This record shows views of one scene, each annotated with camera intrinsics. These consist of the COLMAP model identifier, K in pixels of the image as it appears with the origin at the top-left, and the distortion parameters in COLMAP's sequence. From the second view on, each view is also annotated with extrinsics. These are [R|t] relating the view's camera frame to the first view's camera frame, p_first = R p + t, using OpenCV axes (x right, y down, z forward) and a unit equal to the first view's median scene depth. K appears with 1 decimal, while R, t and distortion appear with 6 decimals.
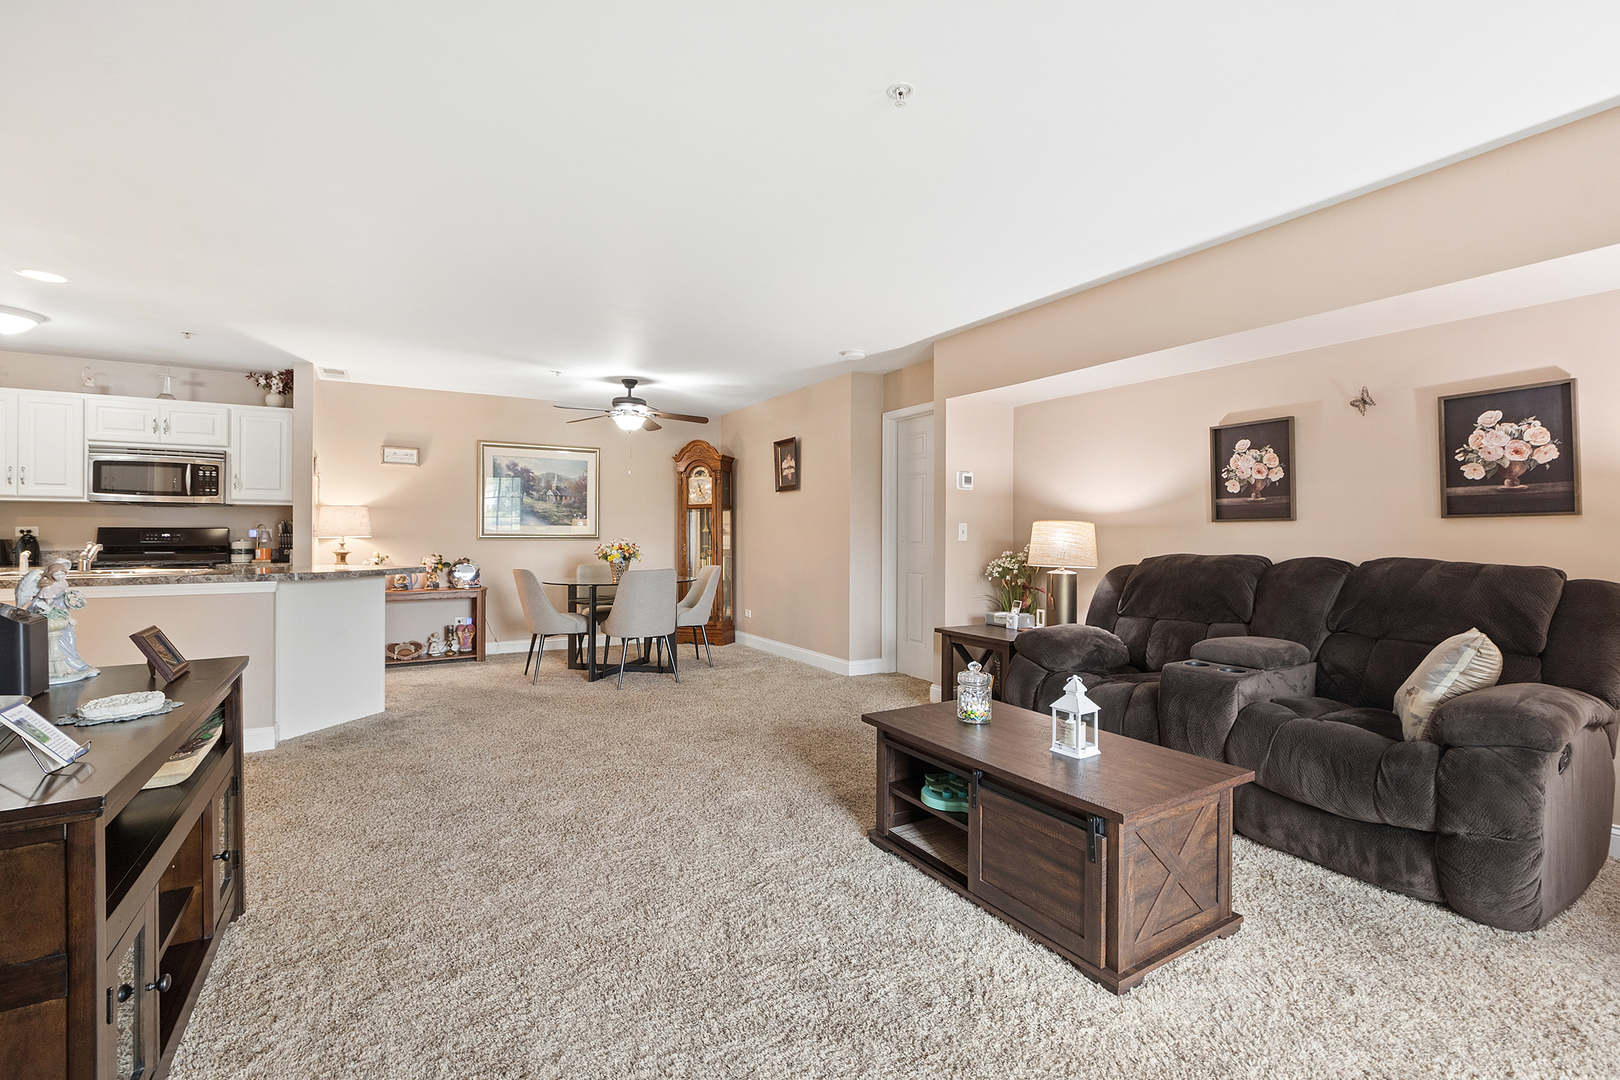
lens RADIAL K [[713.0, 0, 804.9], [0, 713.0, 536.0], [0, 0, 1]] dist [-0.001649, -0.000013]
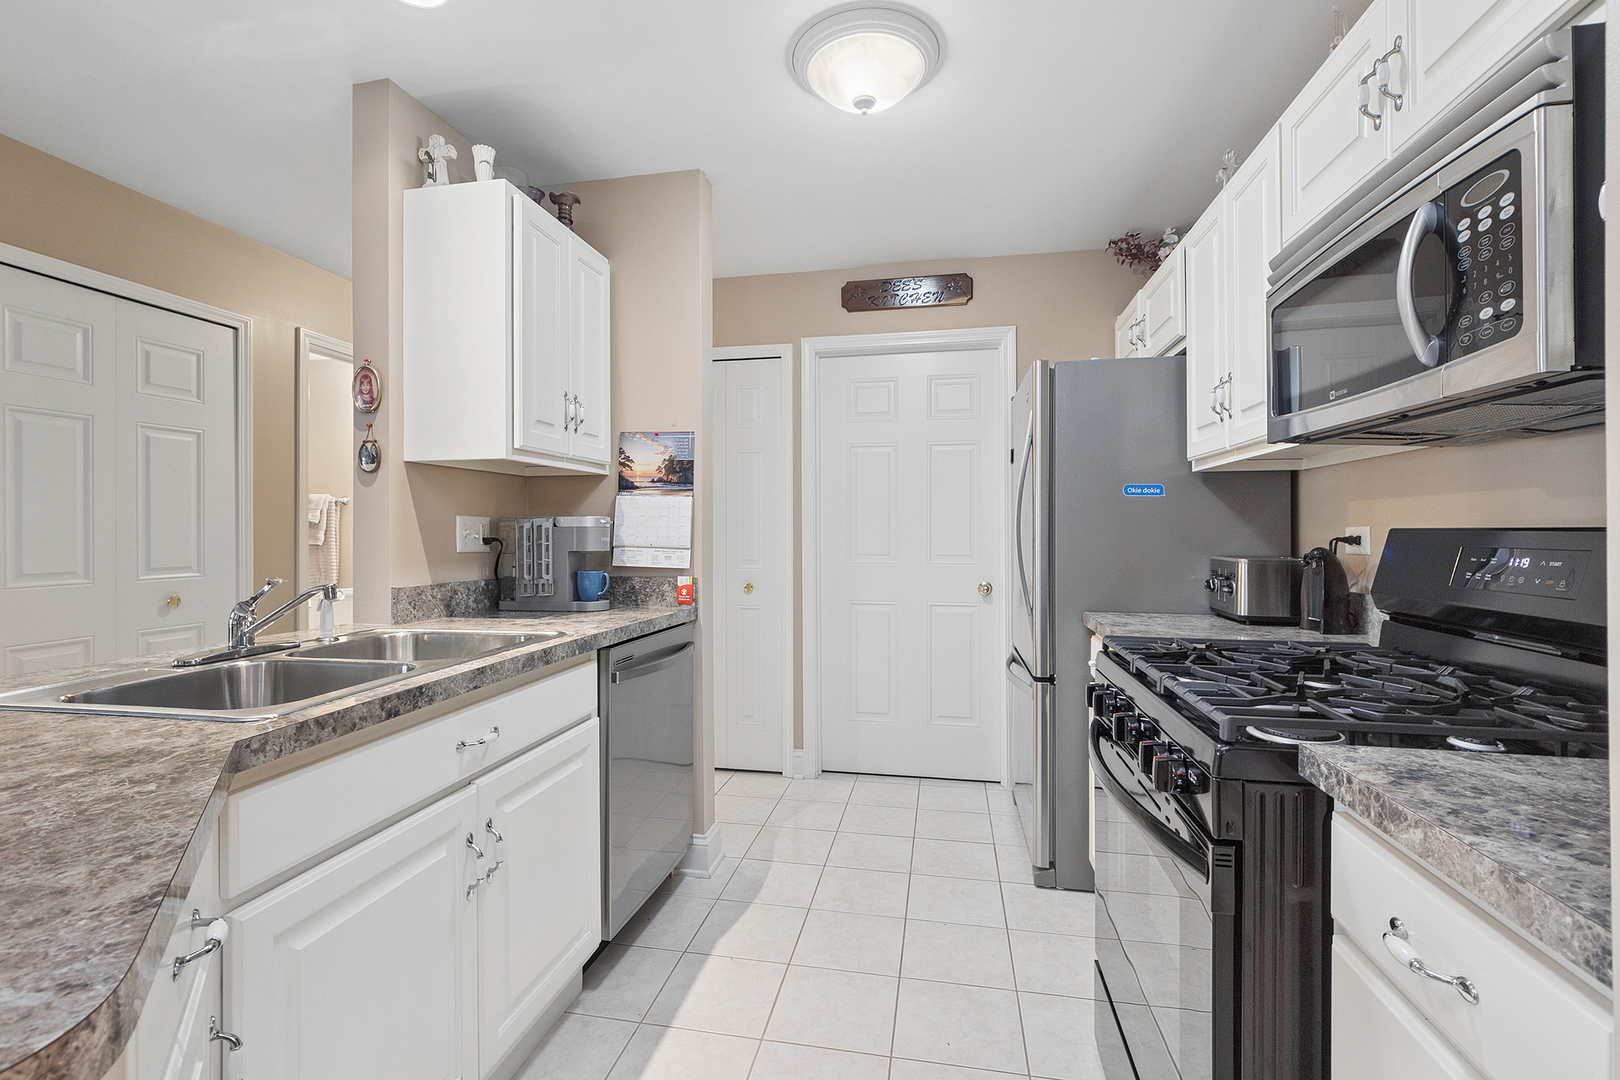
lens RADIAL K [[724.7, 0, 806.0], [0, 724.7, 537.9], [0, 0, 1]] dist [-0.008427, 0.004663]
pose [[-0.663430, 0.006310, -0.748211, -0.579932], [0.000059, 0.999965, 0.008381, -0.010268], [0.748238, 0.005516, -0.663407, 0.969716]]
